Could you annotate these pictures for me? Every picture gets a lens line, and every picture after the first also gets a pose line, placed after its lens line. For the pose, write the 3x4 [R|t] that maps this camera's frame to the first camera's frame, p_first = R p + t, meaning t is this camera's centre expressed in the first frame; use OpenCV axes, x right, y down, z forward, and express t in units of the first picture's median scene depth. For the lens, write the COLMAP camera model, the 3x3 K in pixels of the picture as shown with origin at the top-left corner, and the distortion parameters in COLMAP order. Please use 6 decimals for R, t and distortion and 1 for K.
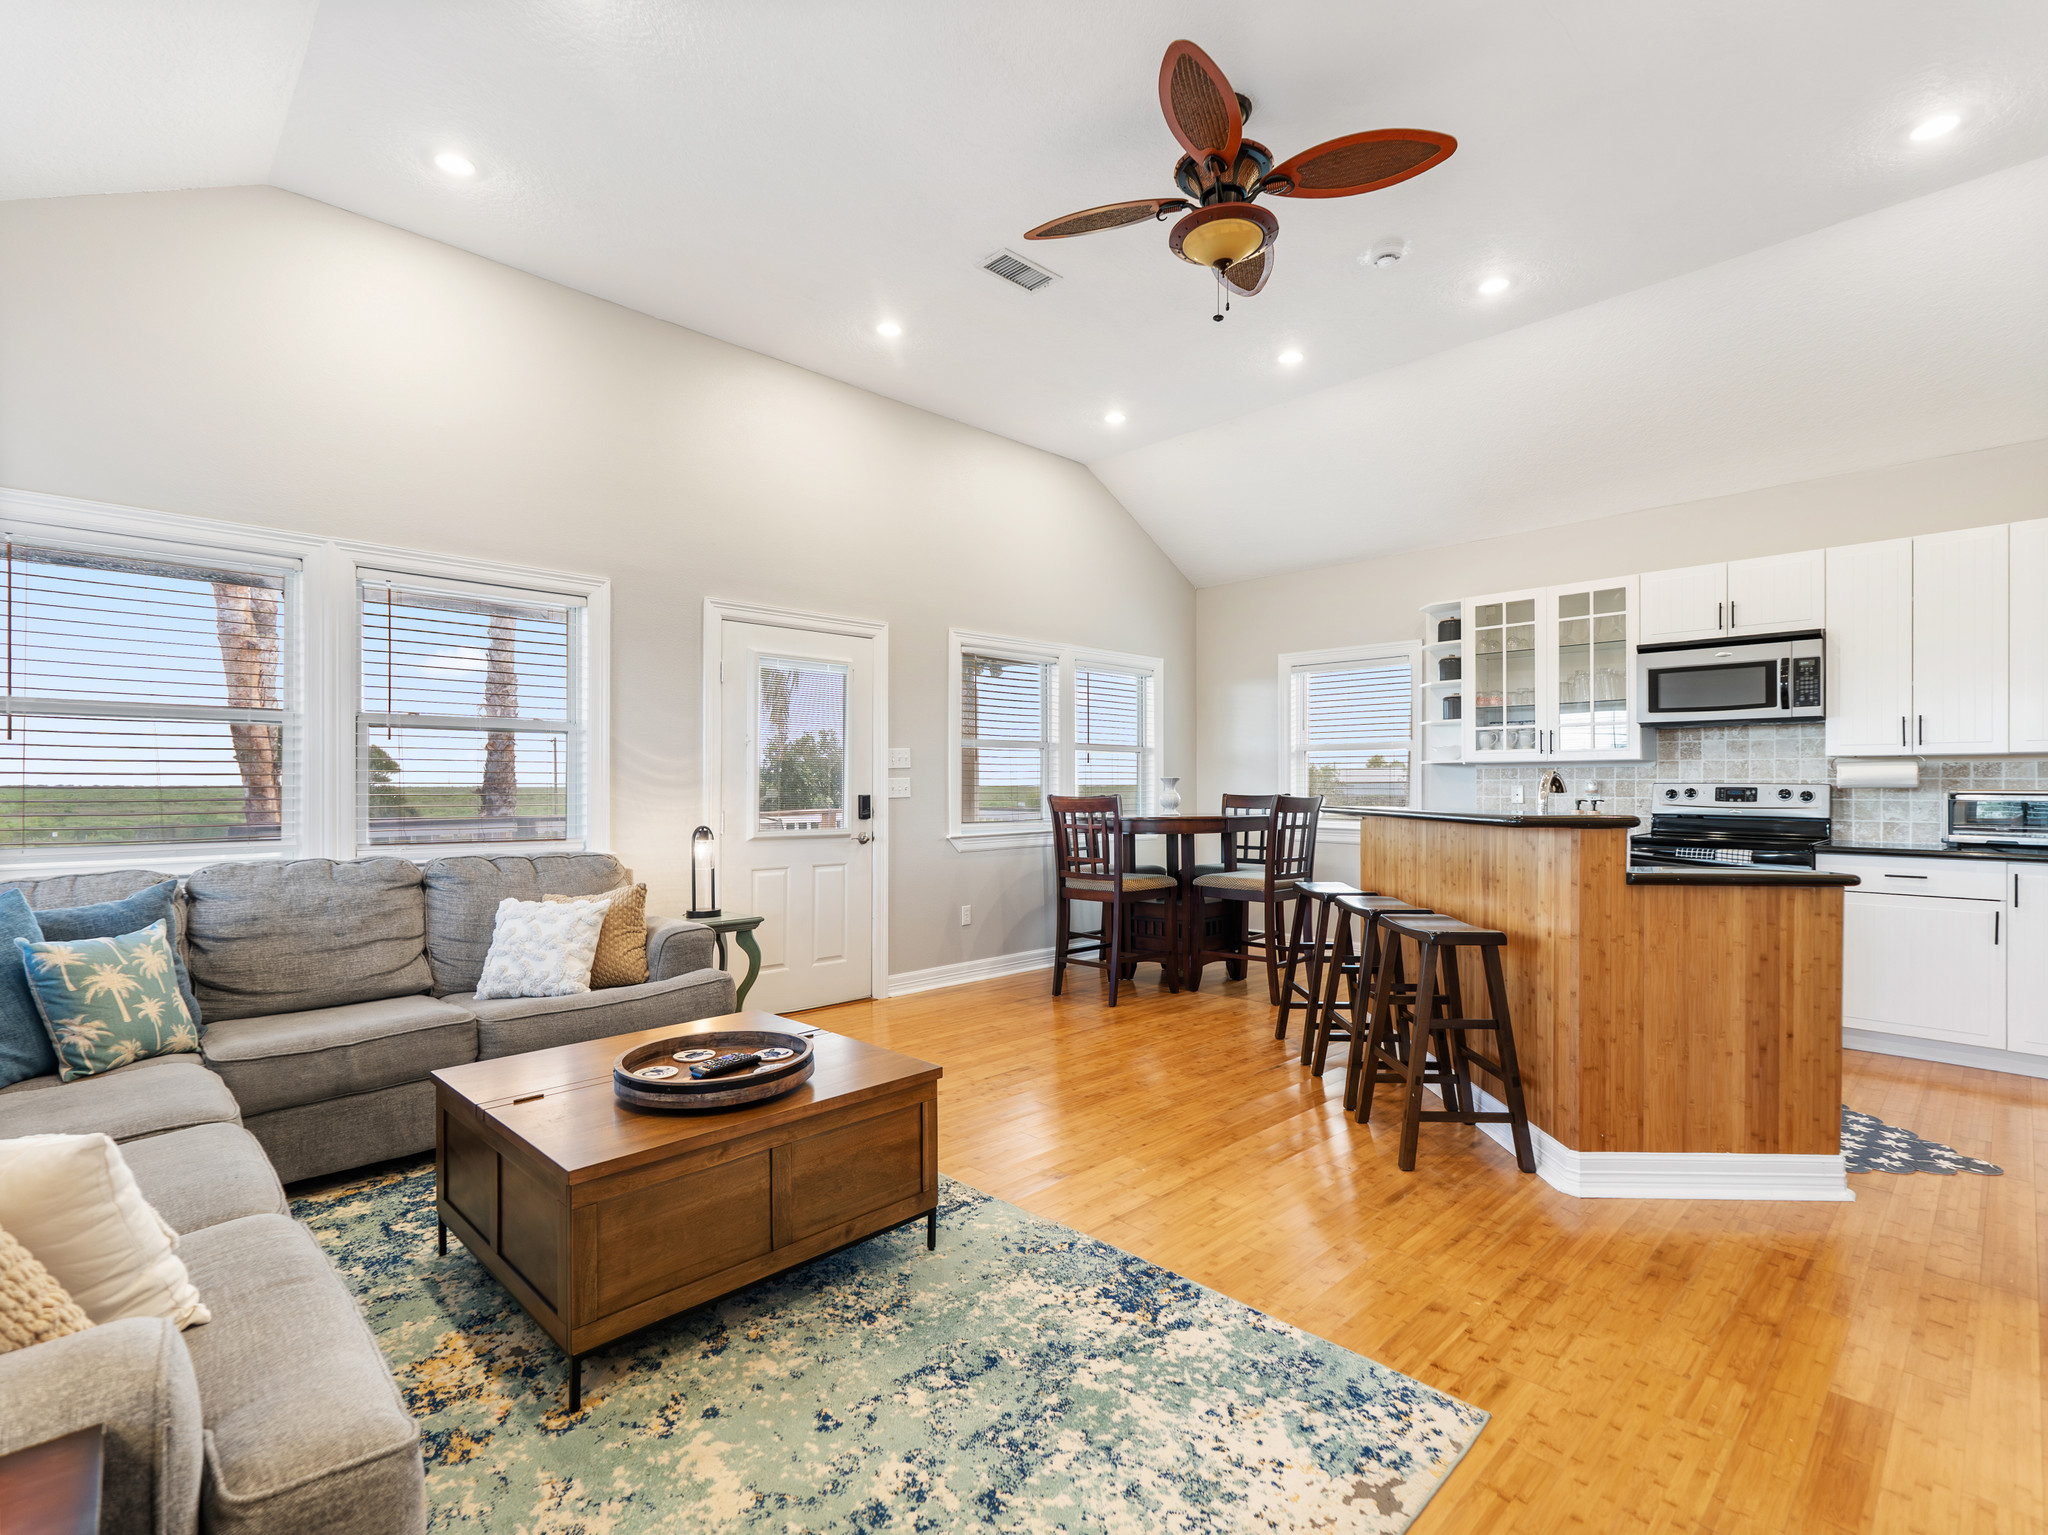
lens RADIAL K [[979.6, 0, 1018.8], [0, 979.6, 781.0], [0, 0, 1]] dist [0.003872, 0.000286]
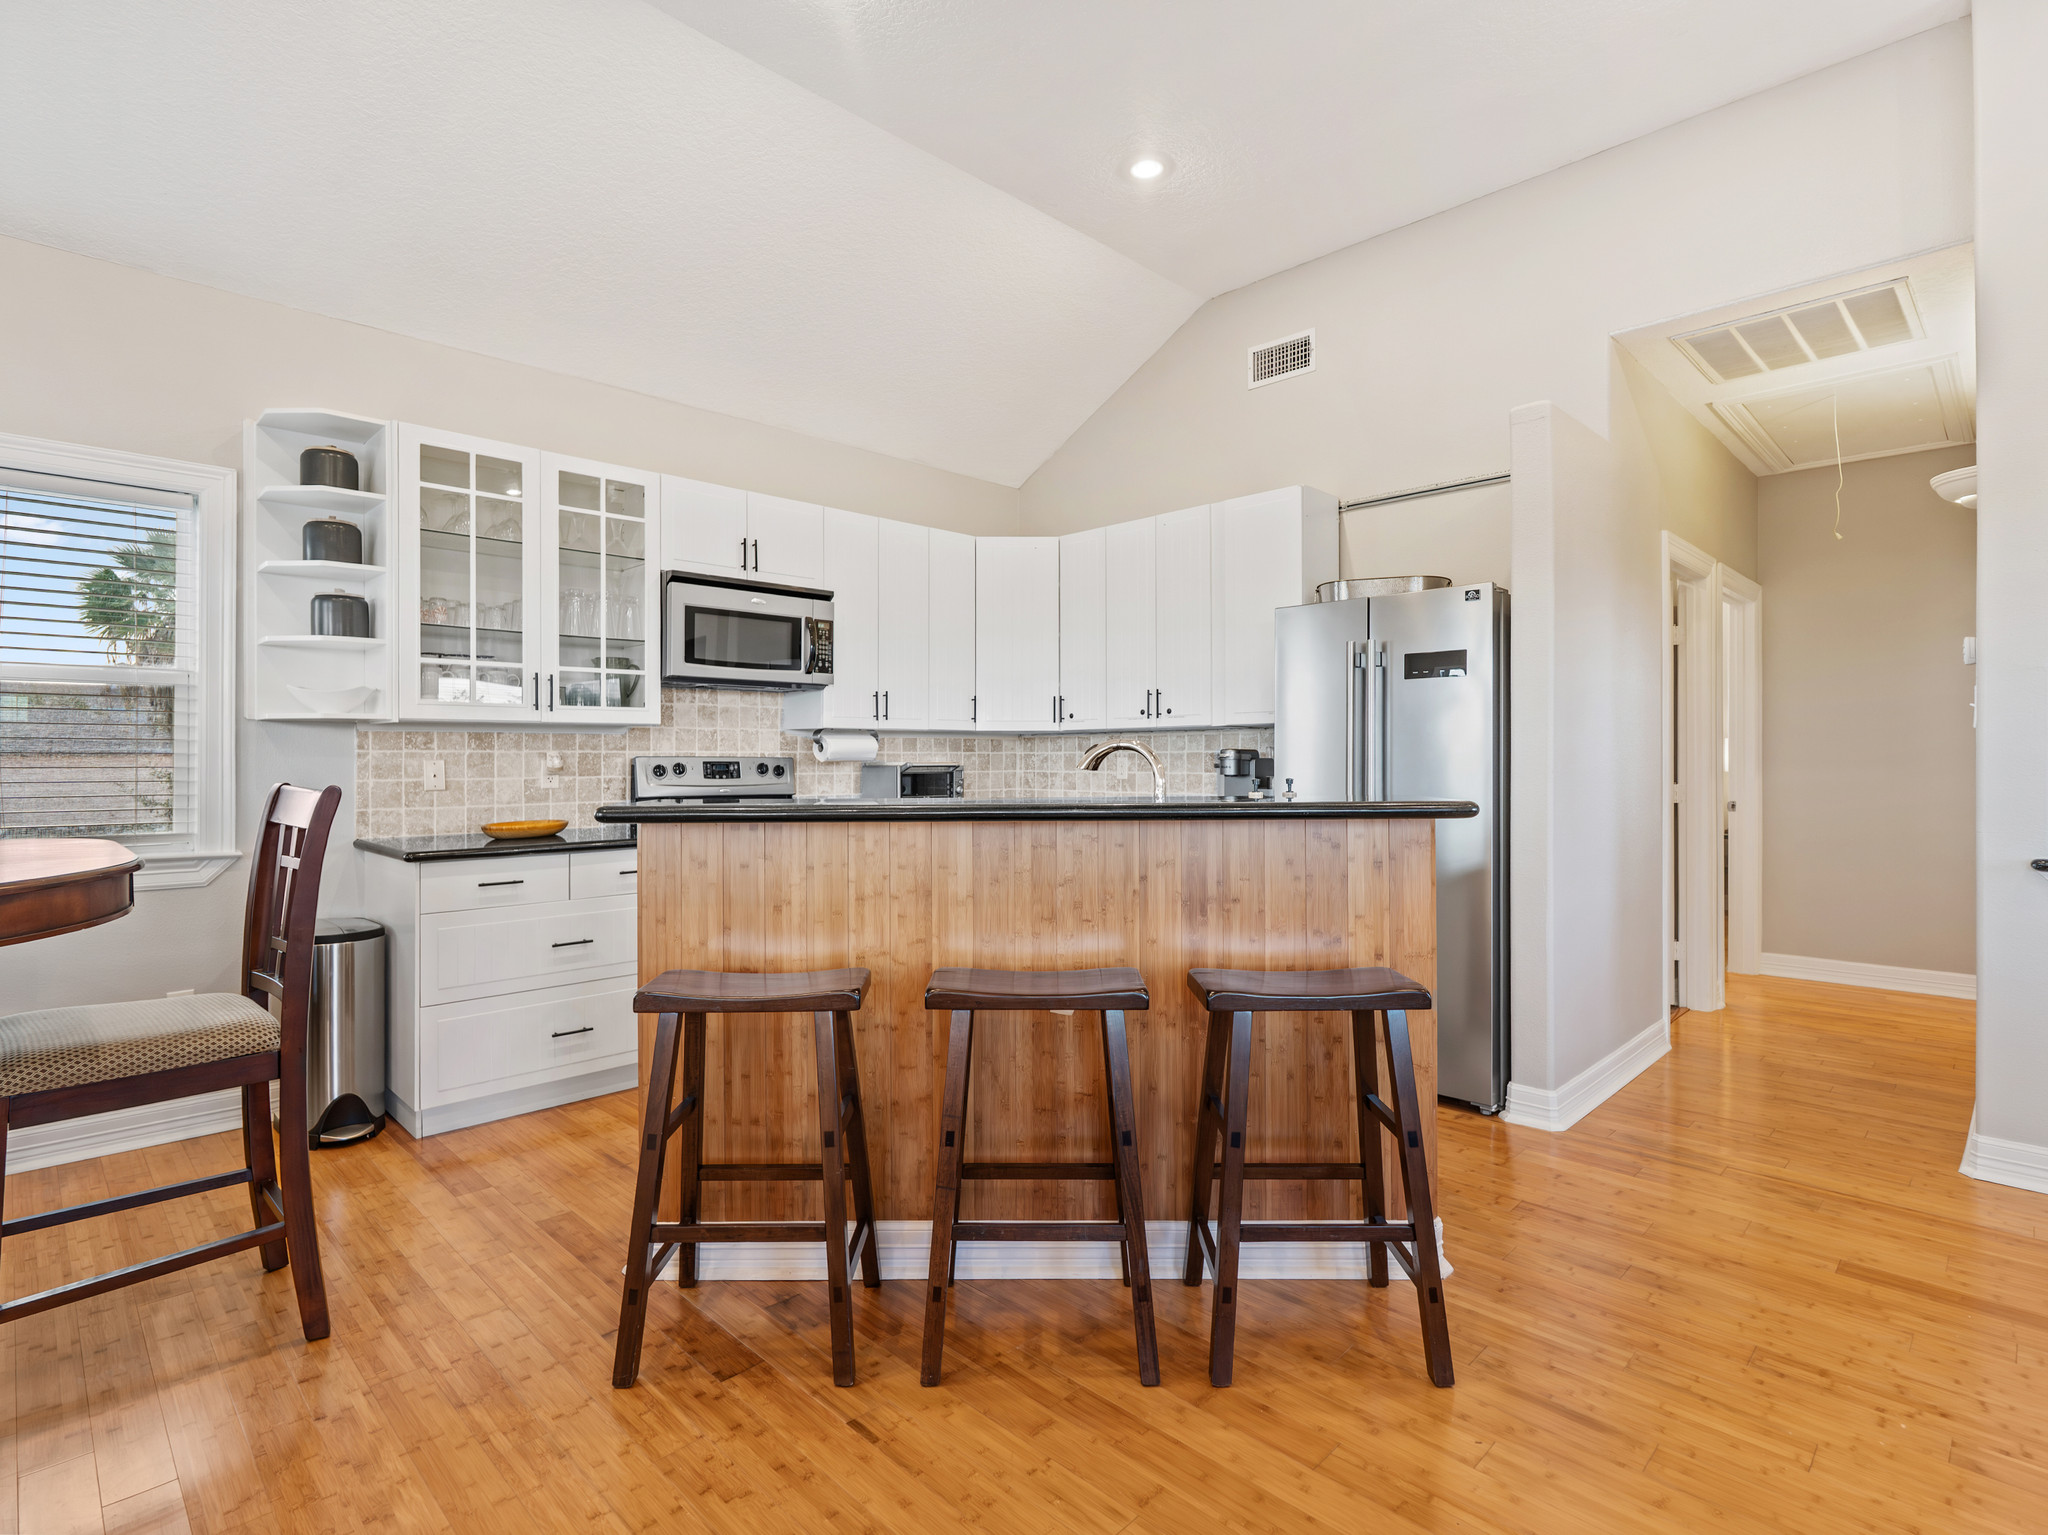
lens RADIAL K [[1025.8, 0, 1022.7], [0, 1025.8, 755.7], [0, 0, 1]] dist [-0.004701, -0.000796]
pose [[-0.011865, -0.000227, 0.999930, -0.158984], [-0.001627, 0.999999, 0.000208, 0.000880], [-0.999928, -0.001625, -0.011865, 0.822278]]
